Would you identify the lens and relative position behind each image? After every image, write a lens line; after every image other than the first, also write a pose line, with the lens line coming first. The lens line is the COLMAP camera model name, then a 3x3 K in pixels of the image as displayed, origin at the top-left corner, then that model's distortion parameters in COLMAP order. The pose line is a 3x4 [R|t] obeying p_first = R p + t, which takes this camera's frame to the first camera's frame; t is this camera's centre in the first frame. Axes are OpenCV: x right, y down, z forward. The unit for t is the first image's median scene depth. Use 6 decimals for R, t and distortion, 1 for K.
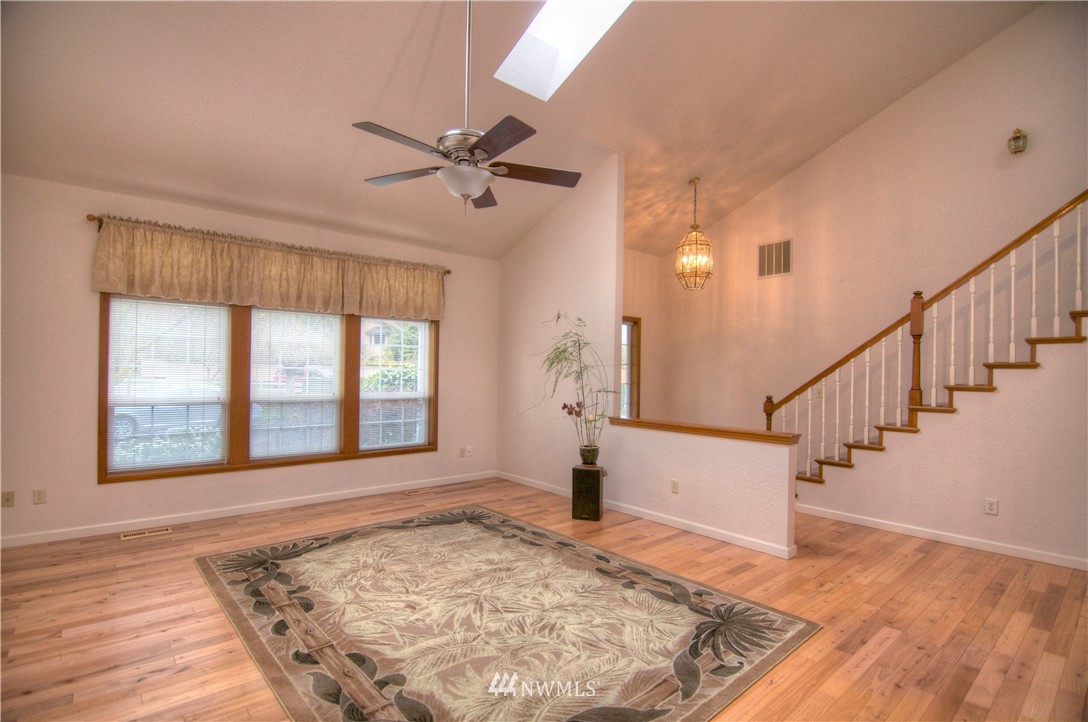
lens RADIAL K [[527.2, 0, 543.4], [0, 527.2, 370.0], [0, 0, 1]] dist [-0.009373, -0.007645]
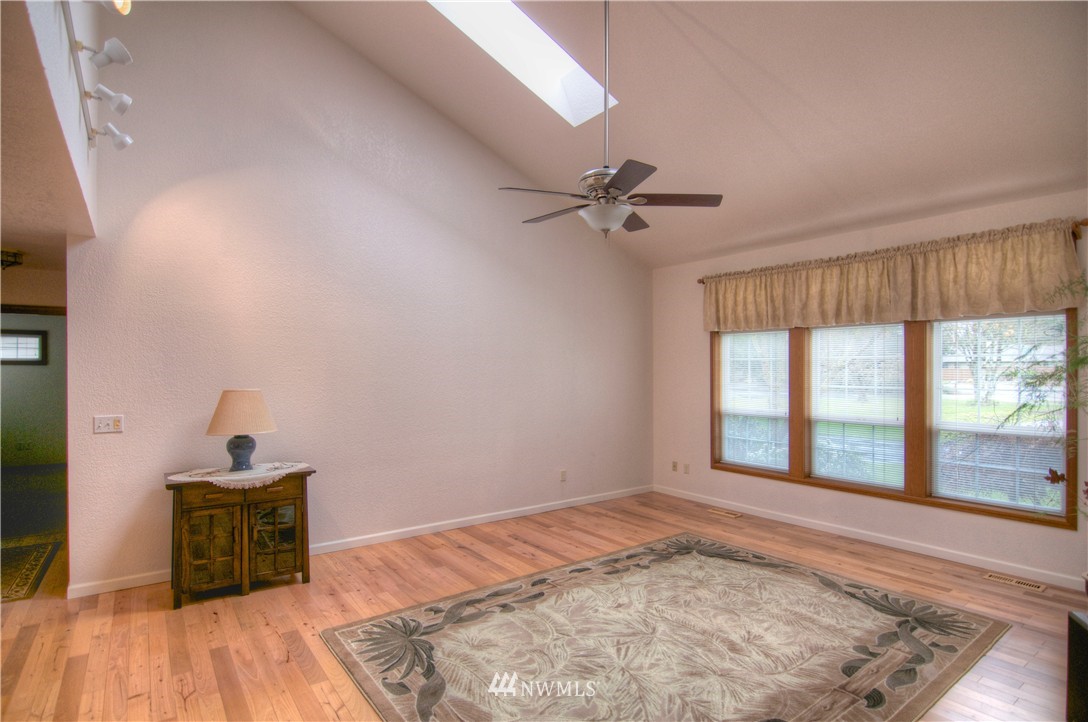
lens RADIAL K [[560.9, 0, 540.7], [0, 560.9, 366.4], [0, 0, 1]] dist [-0.016280, -0.001349]
pose [[-0.095175, -0.021398, -0.995231, 0.767544], [-0.001873, 0.999771, -0.021316, -0.024396], [0.995459, -0.000165, -0.095193, 0.762177]]
